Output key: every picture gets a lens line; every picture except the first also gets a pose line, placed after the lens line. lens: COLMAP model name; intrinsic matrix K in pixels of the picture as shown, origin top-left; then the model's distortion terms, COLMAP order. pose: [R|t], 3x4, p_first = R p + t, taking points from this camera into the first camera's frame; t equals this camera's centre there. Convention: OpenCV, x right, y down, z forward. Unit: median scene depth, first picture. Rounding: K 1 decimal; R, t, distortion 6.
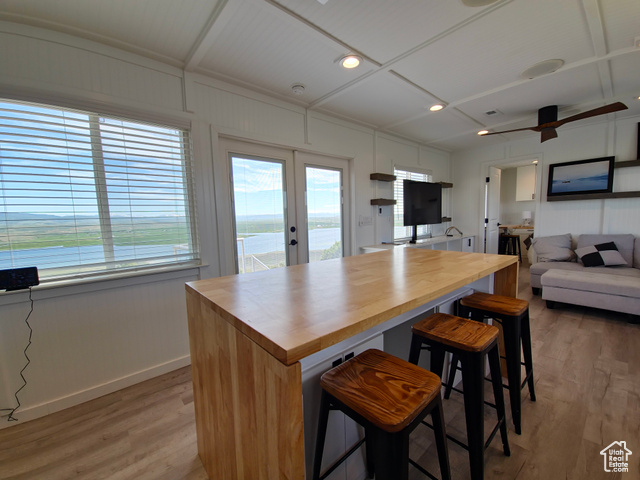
lens RADIAL K [[264.5, 0, 323.9], [0, 264.5, 243.3], [0, 0, 1]] dist [-0.000402, -0.000471]
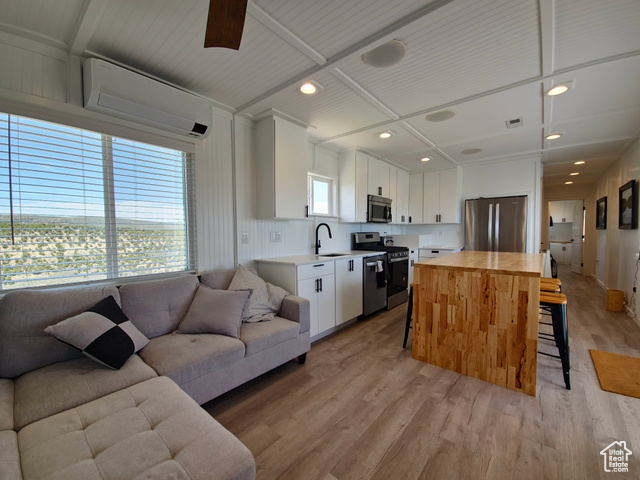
lens RADIAL K [[264.5, 0, 323.9], [0, 264.5, 243.3], [0, 0, 1]] dist [-0.000402, -0.000471]
pose [[-0.988399, 0.037495, -0.147178, 0.827013], [0.016099, 0.989453, 0.143955, -0.151938], [0.151024, 0.139915, -0.978578, 1.336313]]
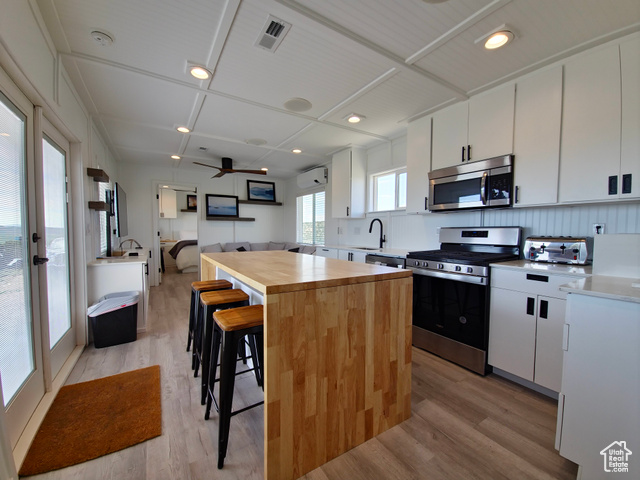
lens RADIAL K [[264.6, 0, 320.0], [0, 264.6, 240.0], [0, 0, 1]] dist [0.000620, -0.000014]
pose [[0.143499, -0.006240, 0.989631, -0.568156], [0.089106, 0.996000, -0.006641, 0.008652], [-0.985631, 0.089134, 0.143481, 0.295773]]
